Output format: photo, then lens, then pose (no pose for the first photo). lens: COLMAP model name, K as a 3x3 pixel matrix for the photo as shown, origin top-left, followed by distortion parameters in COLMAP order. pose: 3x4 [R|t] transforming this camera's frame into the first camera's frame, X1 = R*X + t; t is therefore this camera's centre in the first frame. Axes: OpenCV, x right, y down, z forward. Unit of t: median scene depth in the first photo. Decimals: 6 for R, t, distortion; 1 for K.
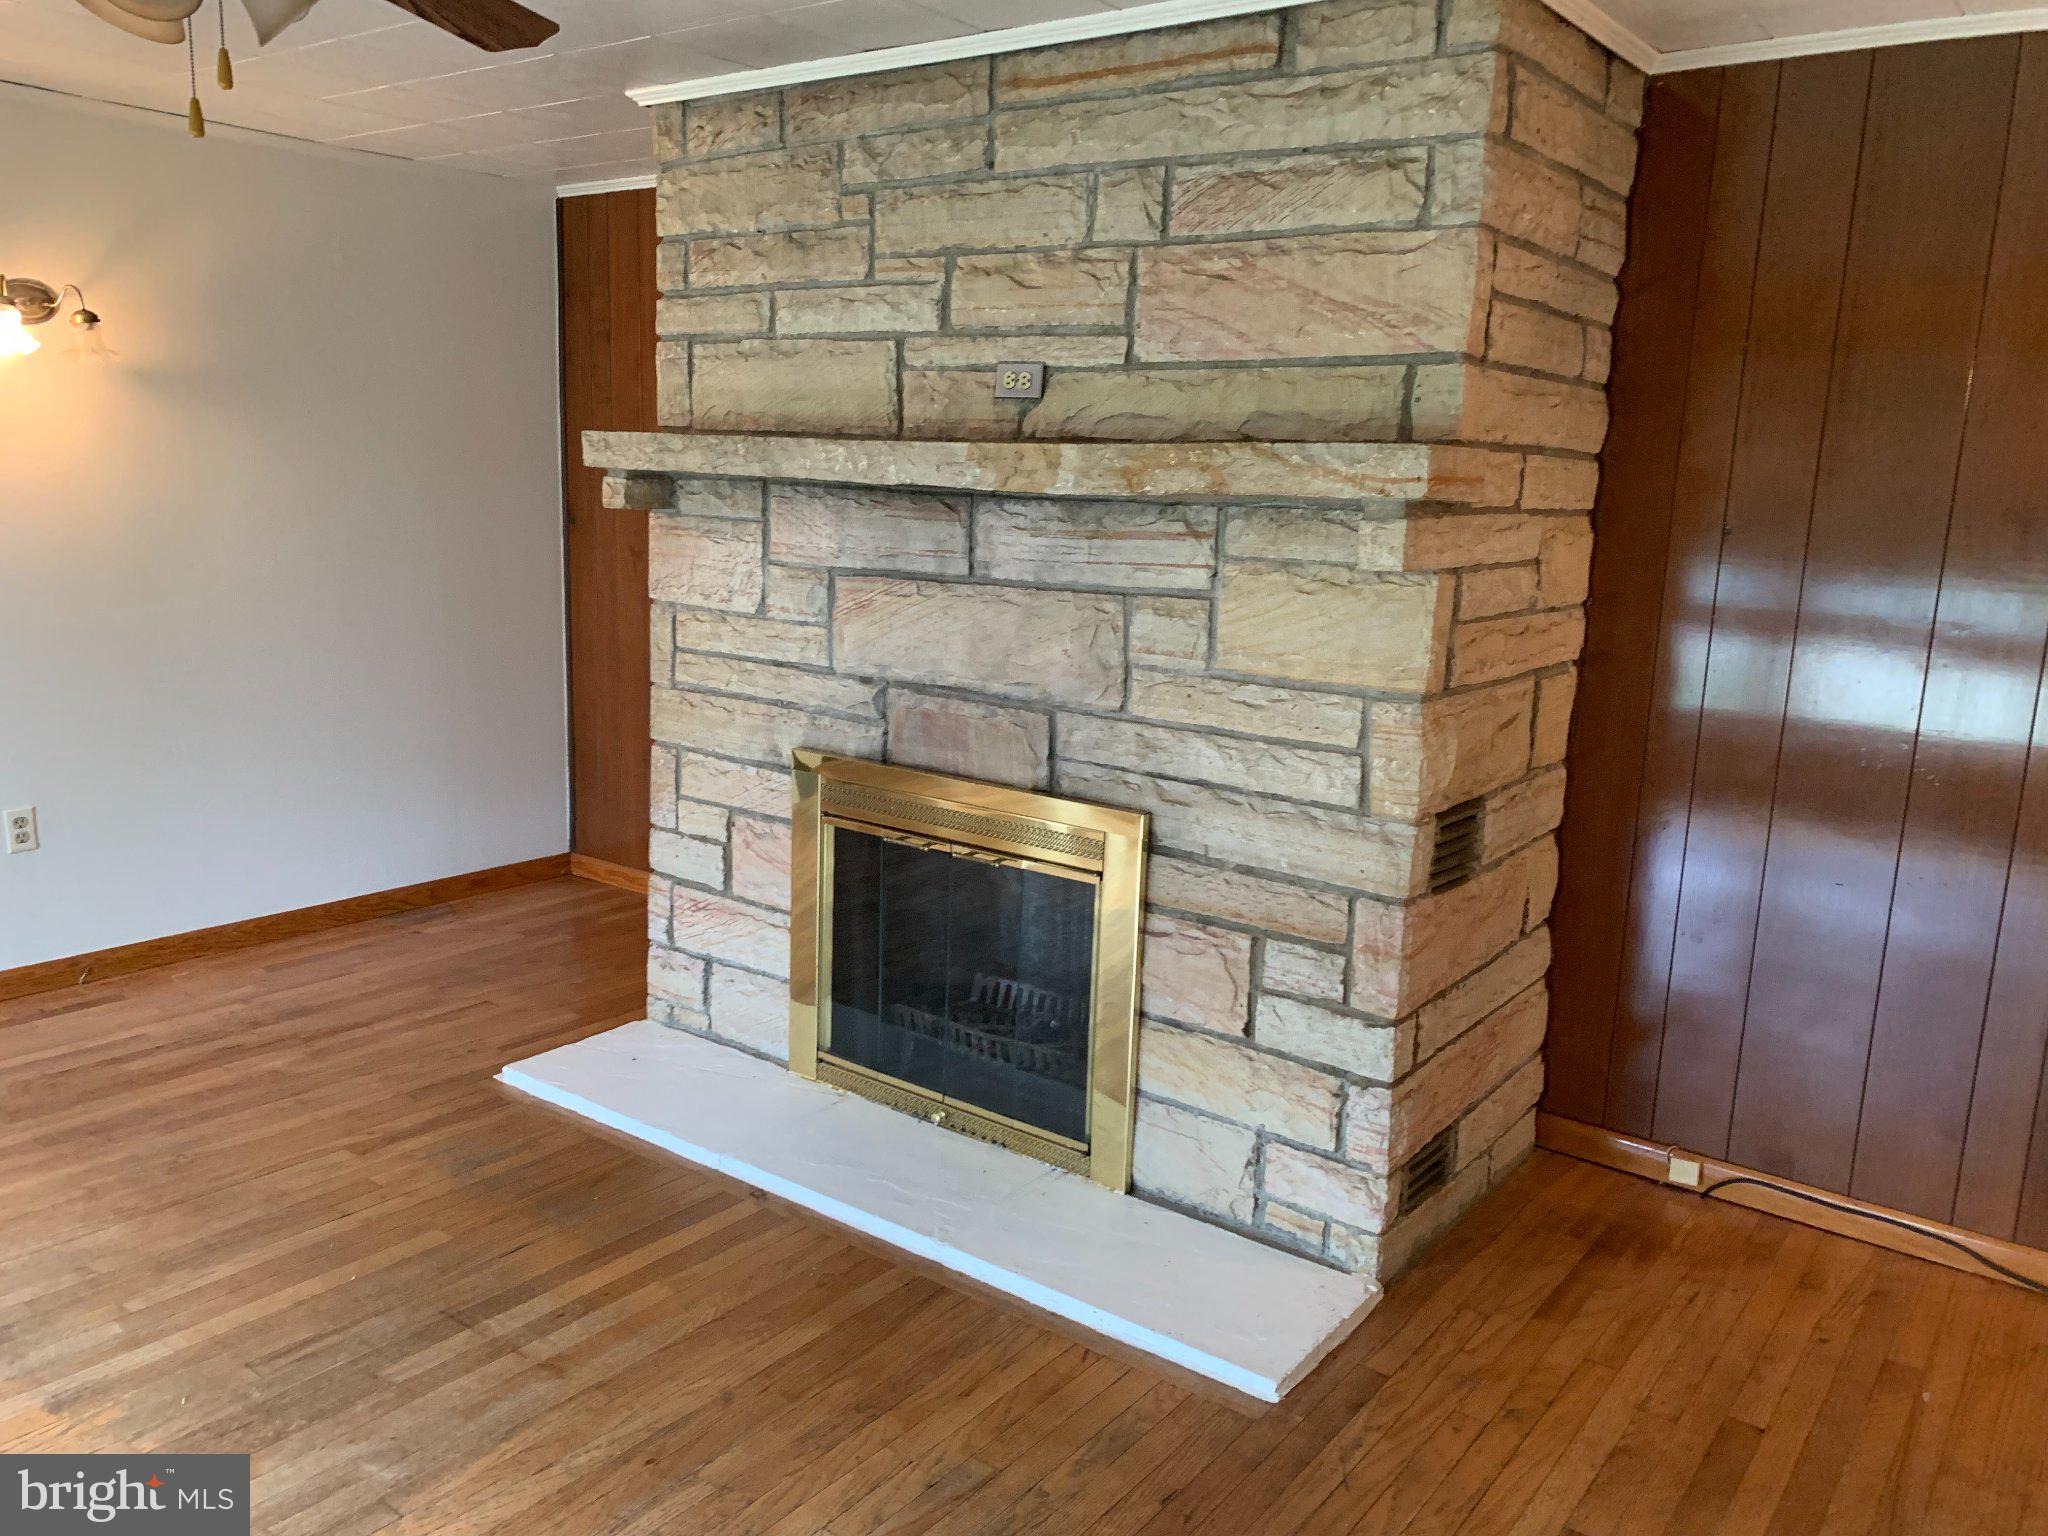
lens RADIAL K [[1594.5, 0, 1014.7], [0, 1594.5, 780.9], [0, 0, 1]] dist [0.050236, -0.082239]
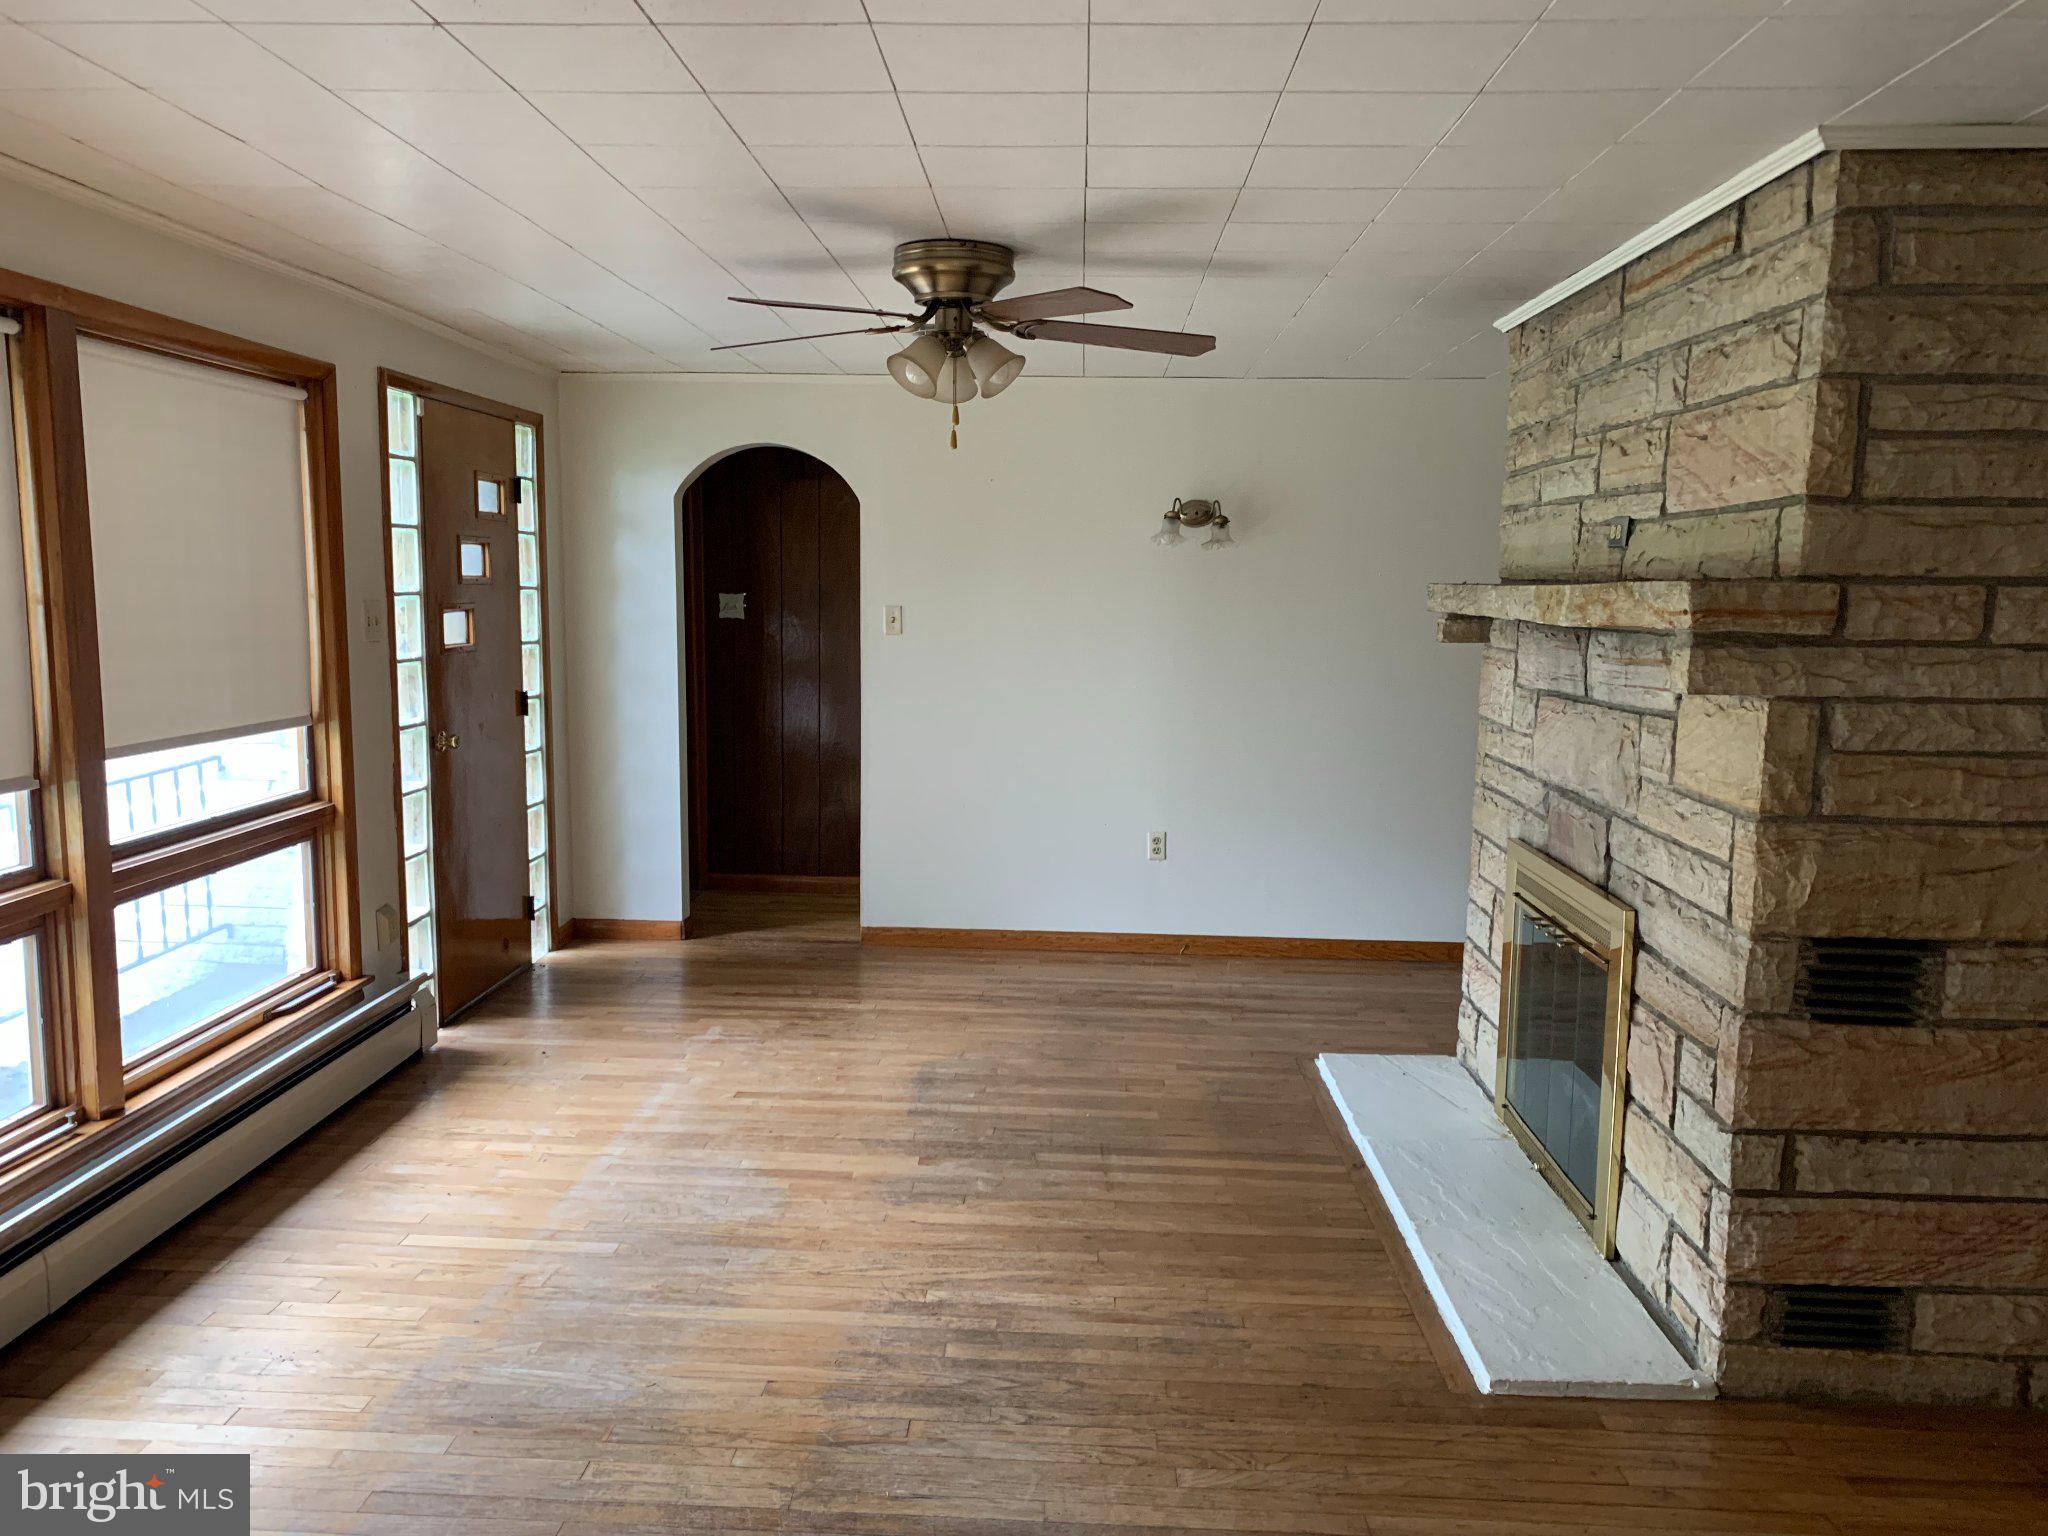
lens RADIAL K [[1594.5, 0, 993.7], [0, 1594.5, 773.3], [0, 0, 1]] dist [0.050236, -0.082239]
pose [[0.553048, 0.074996, -0.829767, 0.761041], [-0.156725, 0.987525, -0.015204, 0.013107], [0.818276, 0.138454, 0.557902, -0.003356]]
